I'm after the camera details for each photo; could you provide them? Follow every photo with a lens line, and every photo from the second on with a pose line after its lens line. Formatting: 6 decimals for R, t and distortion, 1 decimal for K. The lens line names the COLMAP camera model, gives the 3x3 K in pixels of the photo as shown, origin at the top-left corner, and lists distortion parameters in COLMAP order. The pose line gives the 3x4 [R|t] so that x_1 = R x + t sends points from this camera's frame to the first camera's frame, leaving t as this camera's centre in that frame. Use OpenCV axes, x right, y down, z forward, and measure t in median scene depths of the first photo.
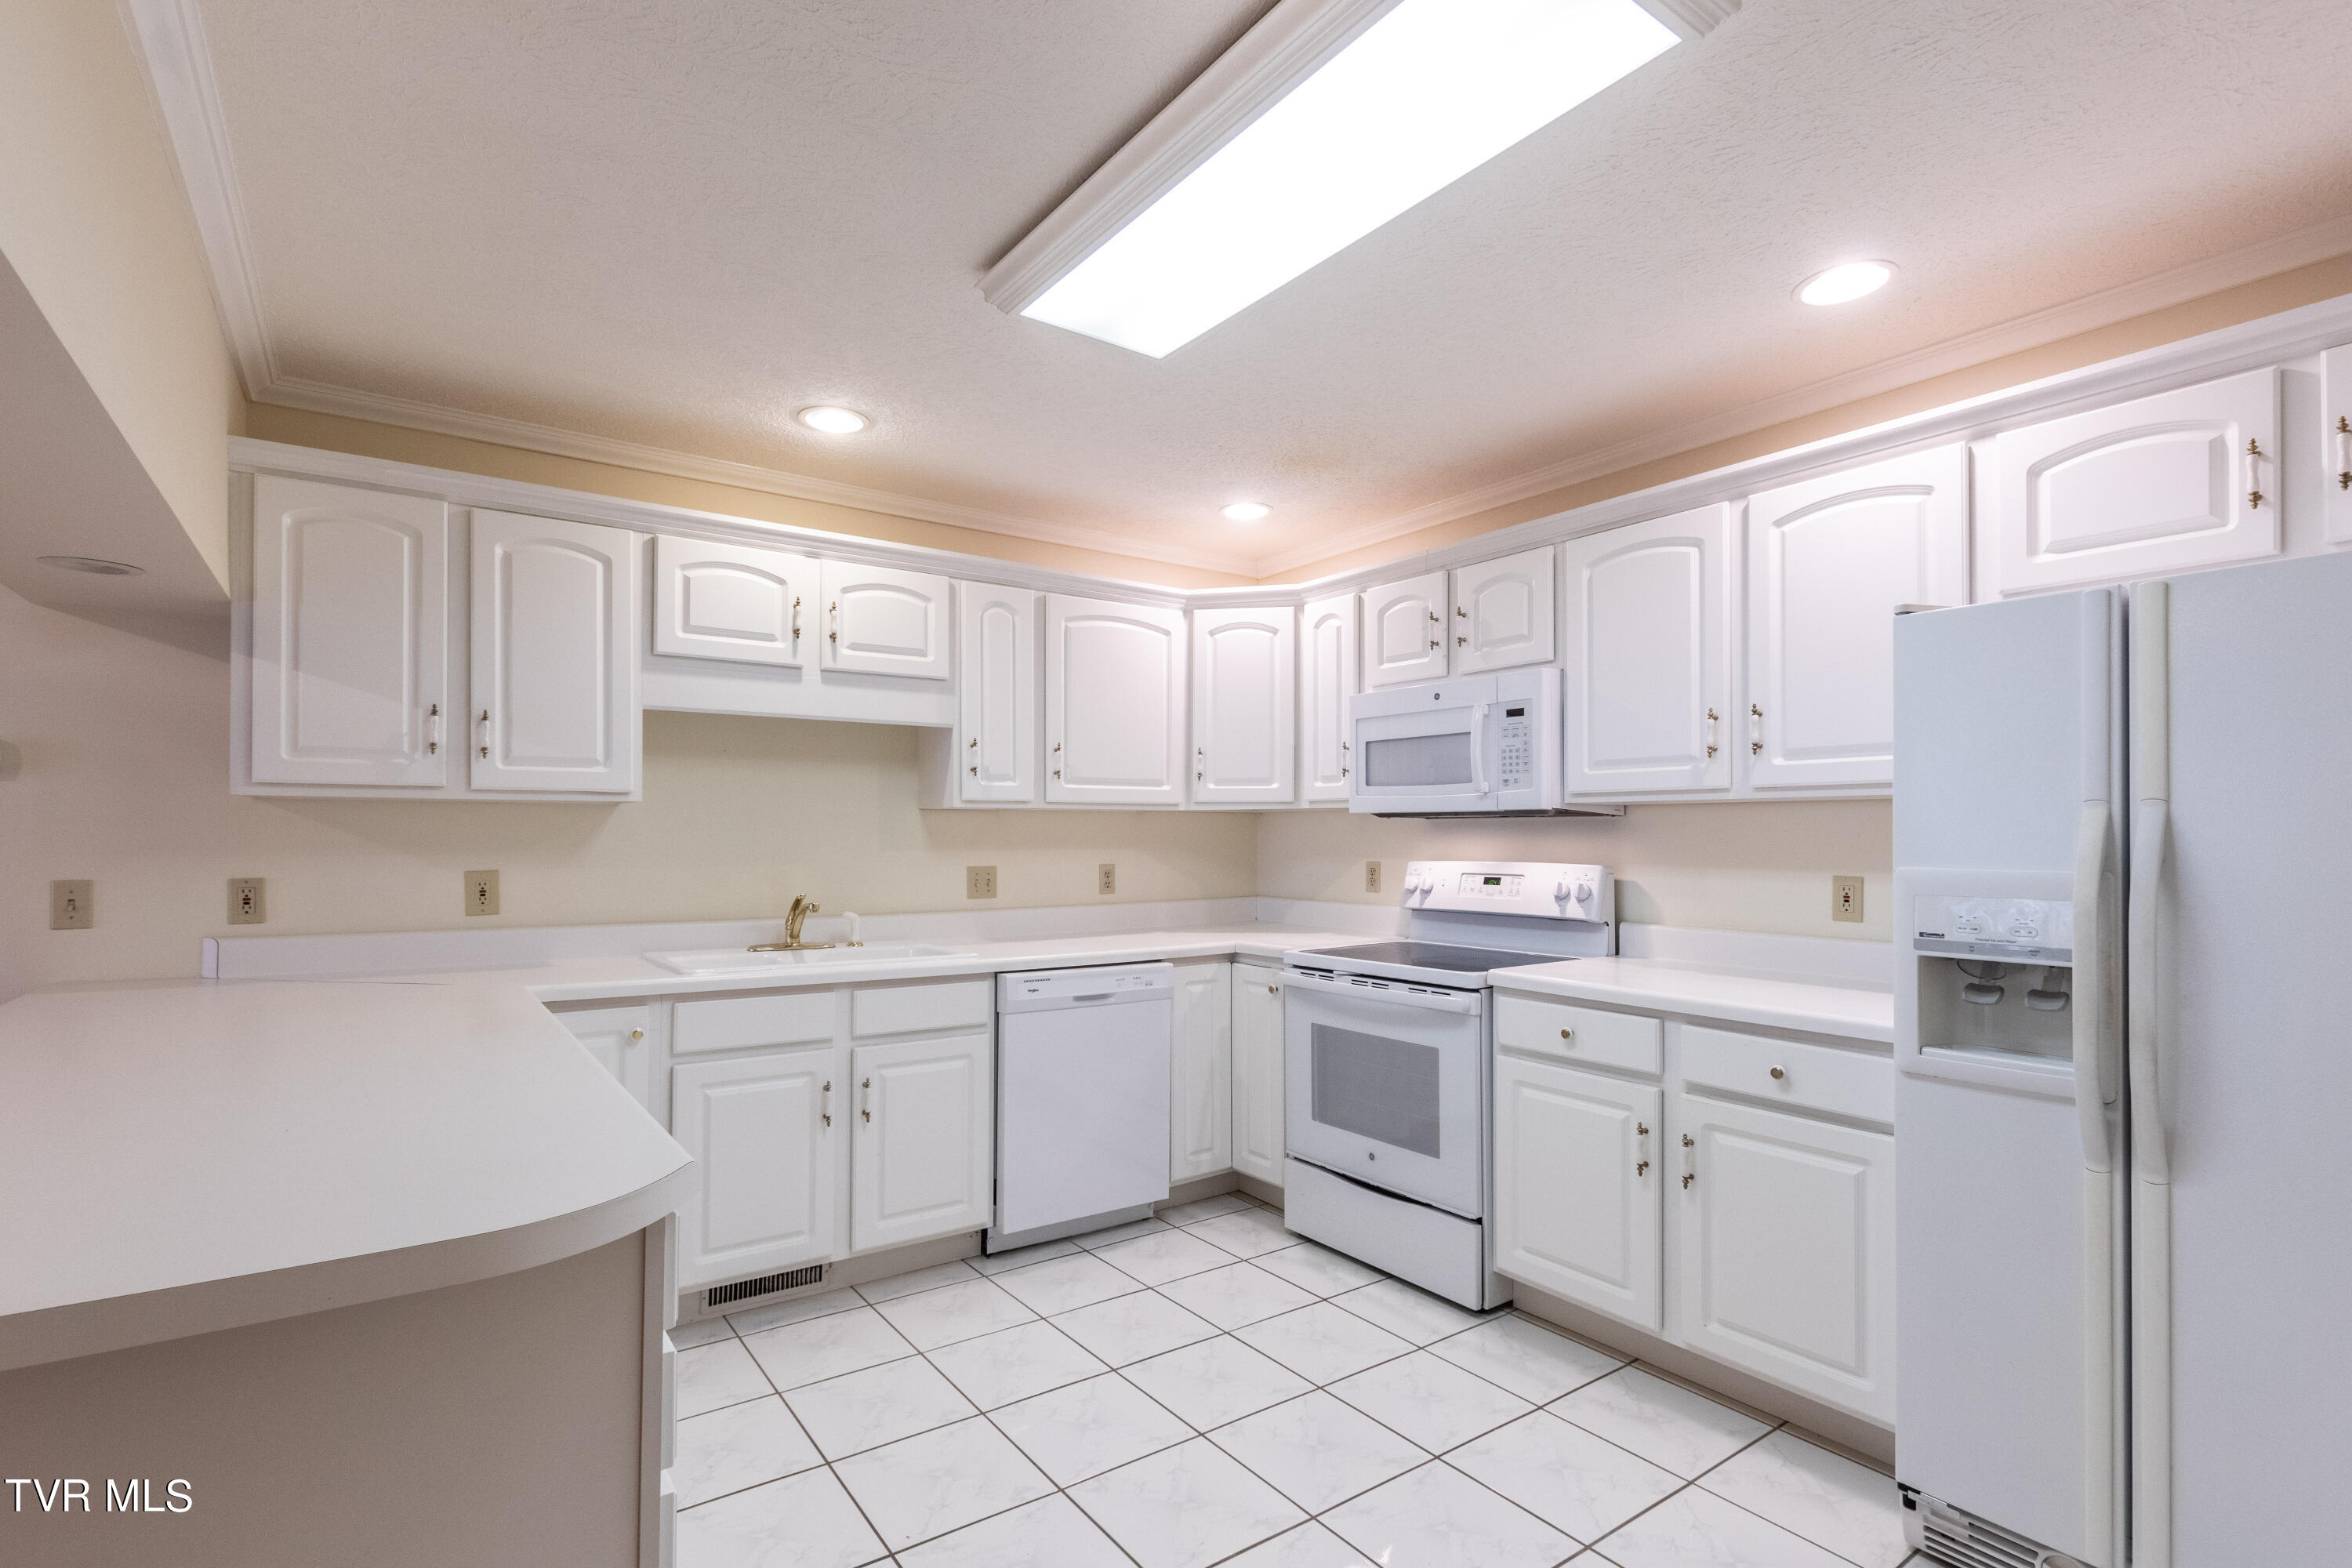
lens RADIAL K [[1113.7, 0, 1163.8], [0, 1113.7, 826.0], [0, 0, 1]] dist [0.000956, -0.000556]
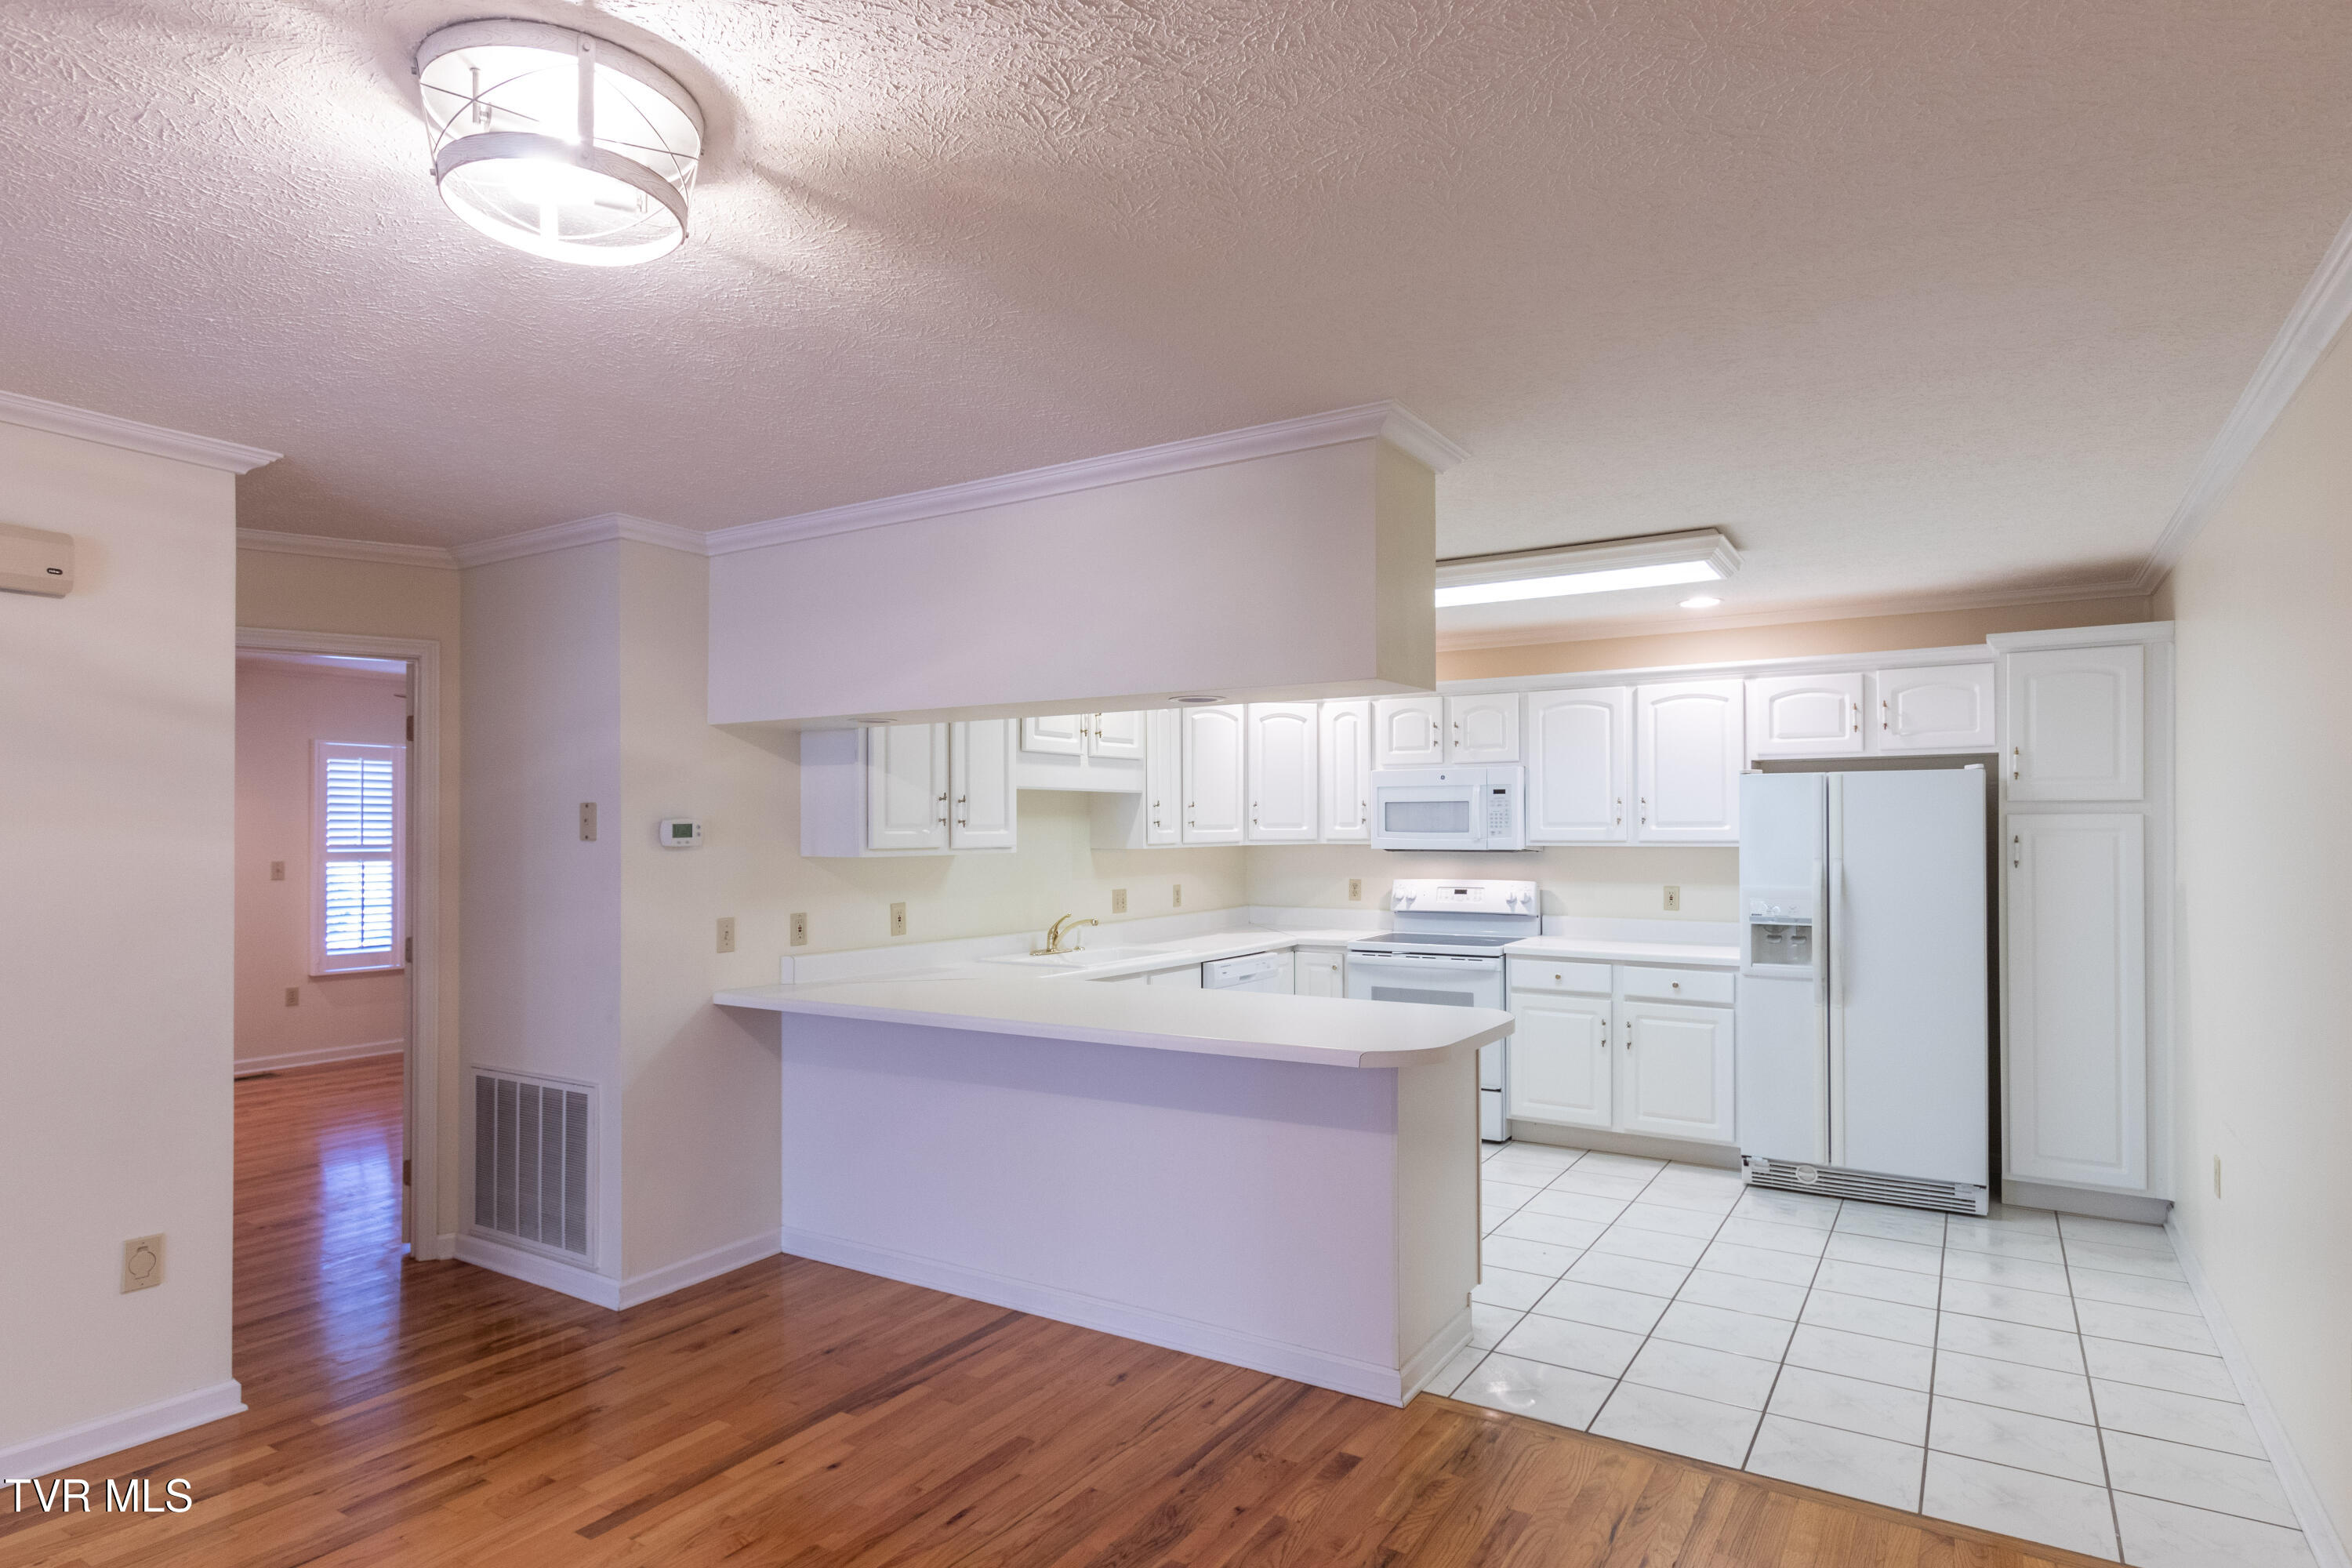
lens RADIAL K [[1295.0, 0, 1209.5], [0, 1295.0, 822.8], [0, 0, 1]] dist [-0.000315, 0.000319]
pose [[0.918212, -0.002783, 0.396079, -0.857606], [0.001052, 0.999989, 0.004587, -0.064753], [-0.396087, -0.003795, 0.918205, -0.617196]]
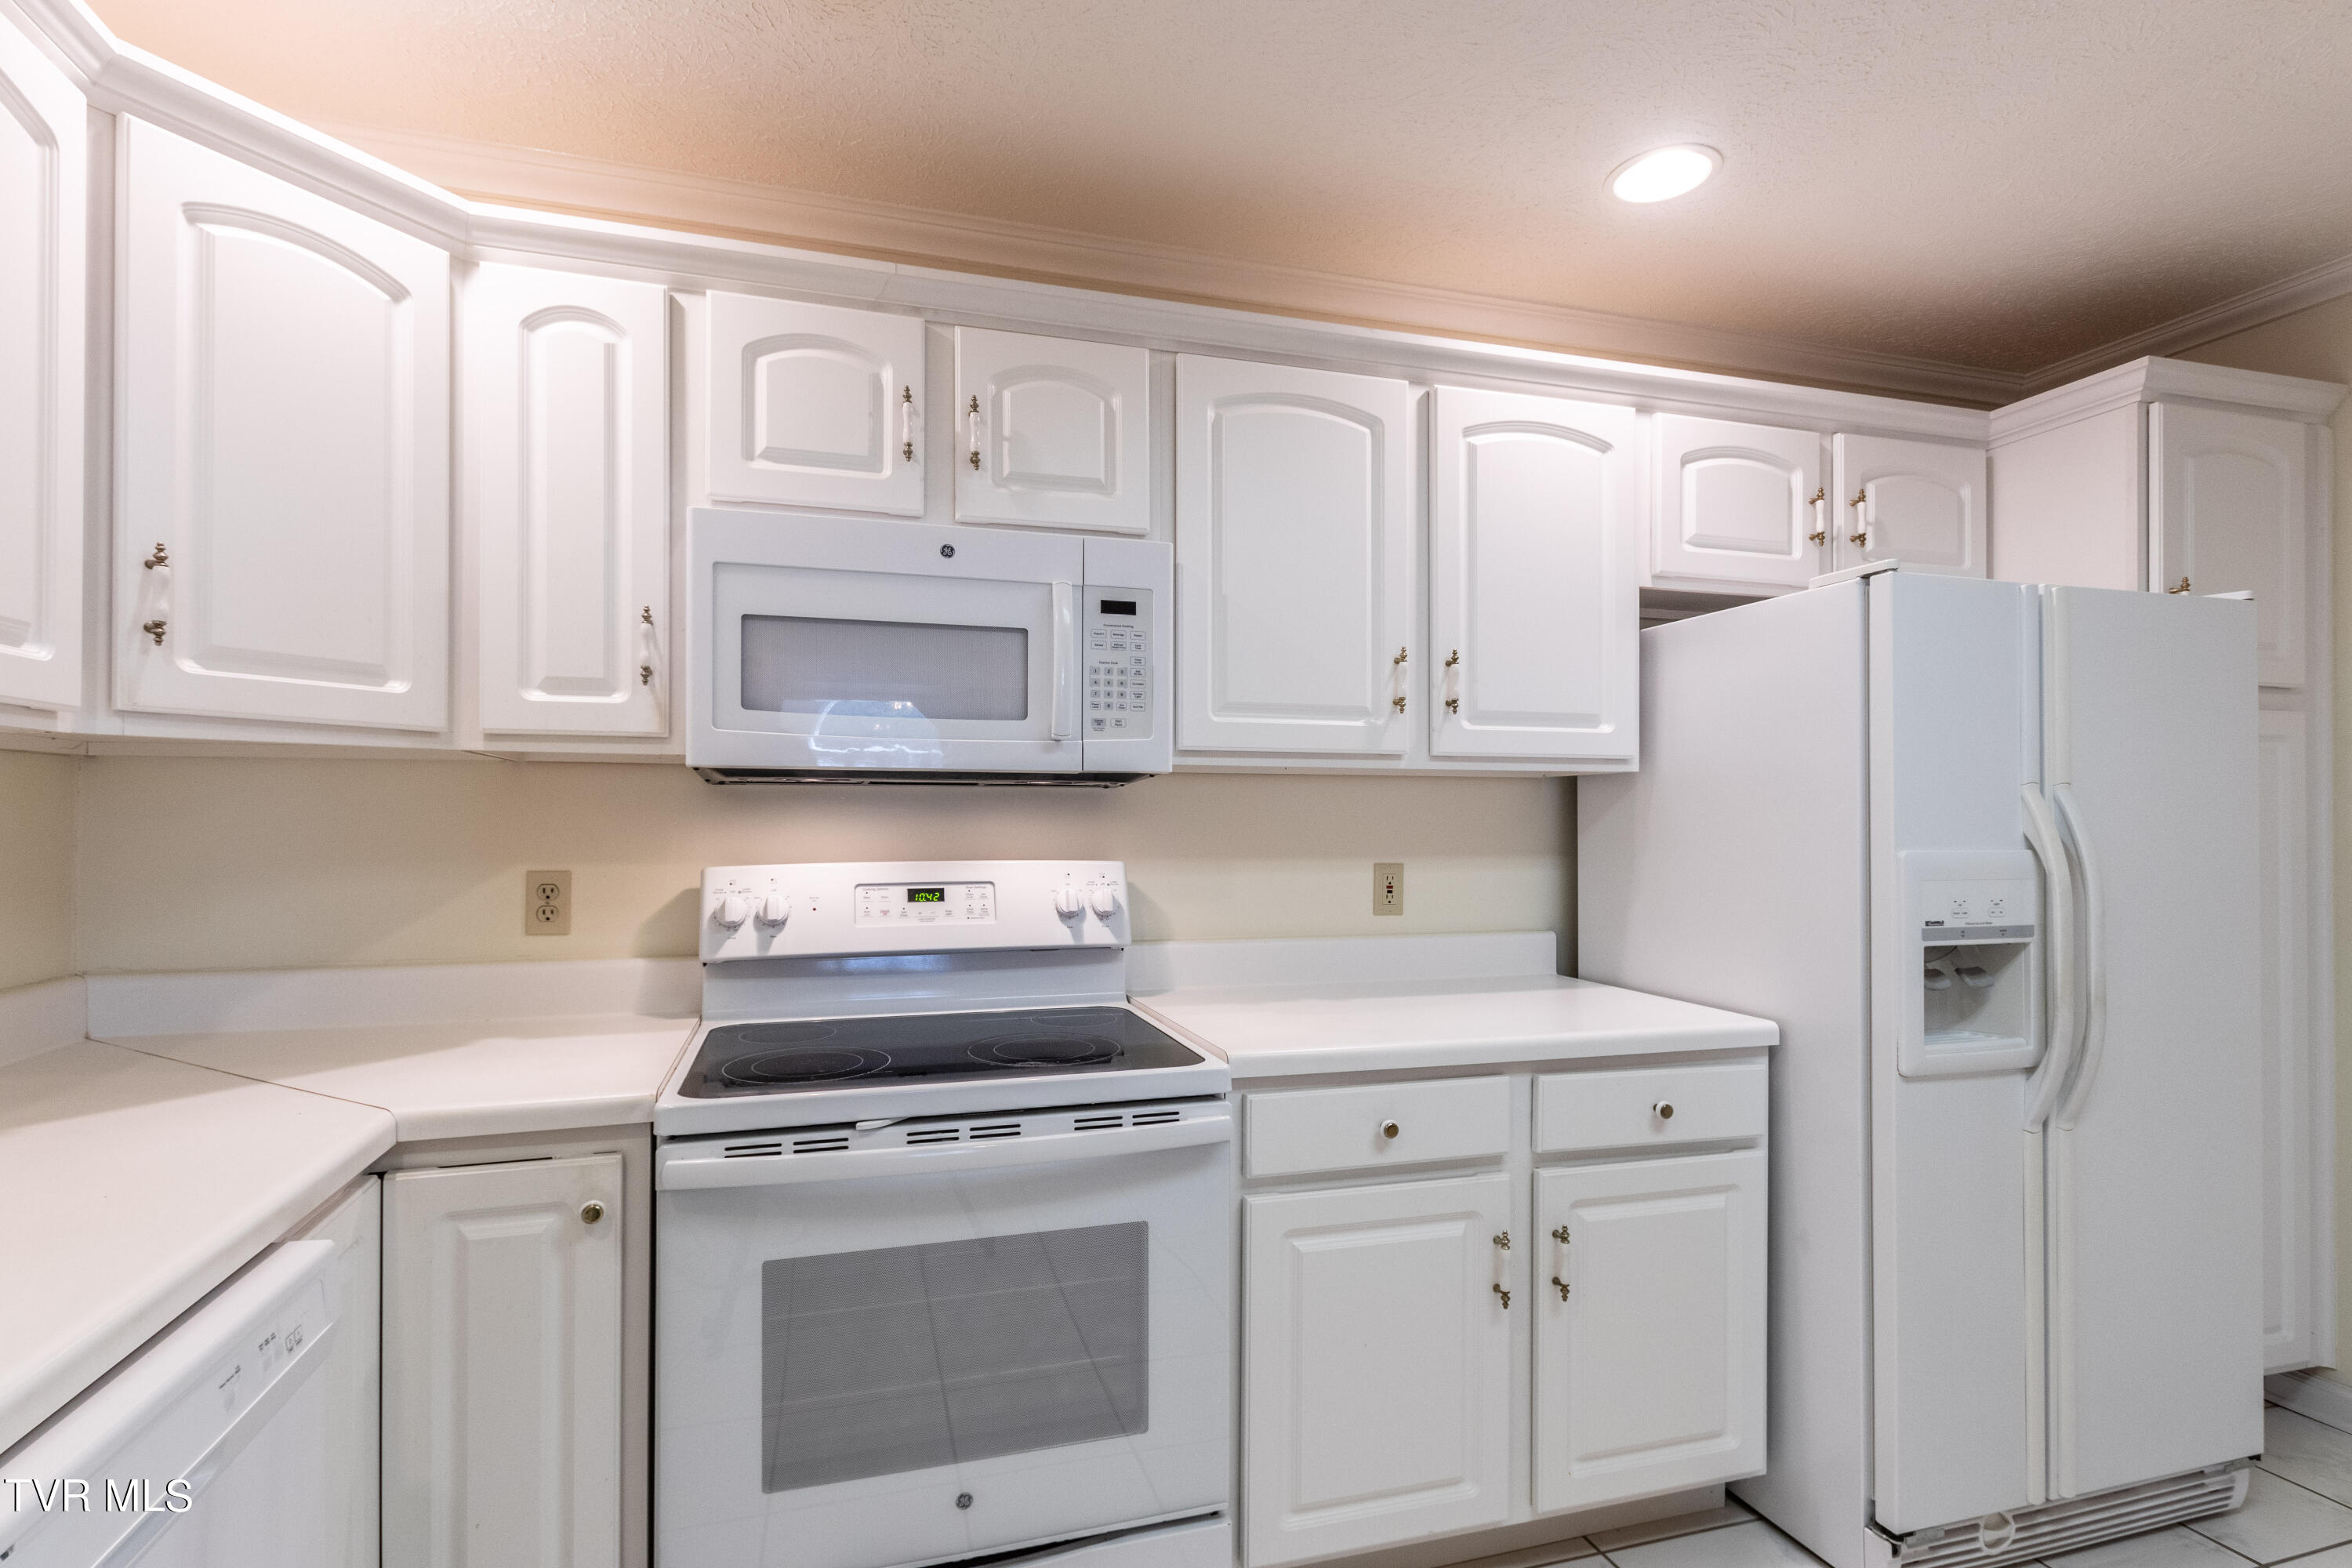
lens RADIAL K [[1105.1, 0, 1169.3], [0, 1105.1, 817.6], [0, 0, 1]] dist [0.001710, 0.000070]
pose [[0.317571, 0.002053, 0.948232, -0.231593], [-0.008558, 0.999963, 0.000701, 0.008865], [-0.948196, -0.008337, 0.317577, 0.788023]]
